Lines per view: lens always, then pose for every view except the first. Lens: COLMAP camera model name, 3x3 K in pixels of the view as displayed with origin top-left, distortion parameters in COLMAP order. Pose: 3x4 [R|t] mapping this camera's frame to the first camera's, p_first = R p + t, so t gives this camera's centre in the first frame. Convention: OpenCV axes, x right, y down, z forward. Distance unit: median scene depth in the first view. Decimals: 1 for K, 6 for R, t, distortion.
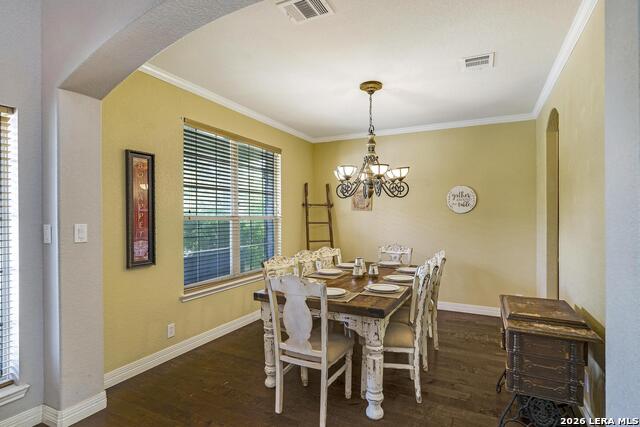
lens RADIAL K [[339.4, 0, 315.9], [0, 339.4, 214.9], [0, 0, 1]] dist [-0.001551, 0.000319]
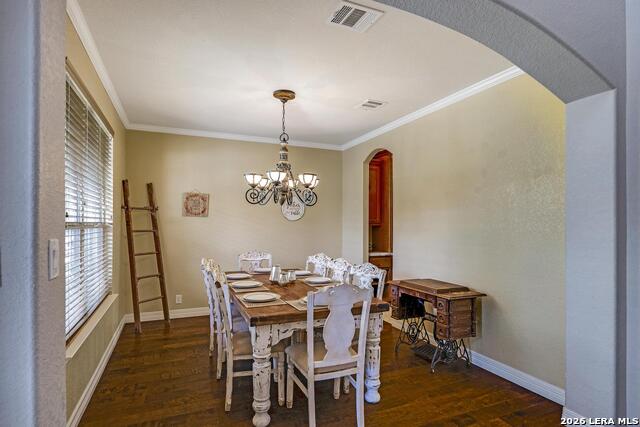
lens RADIAL K [[339.4, 0, 317.1], [0, 339.4, 218.7], [0, 0, 1]] dist [-0.001551, 0.000319]
pose [[0.638290, 0.012972, 0.769687, -0.524271], [-0.007506, 0.999915, -0.010628, 0.000169], [-0.769759, 0.001007, 0.638333, 0.266129]]
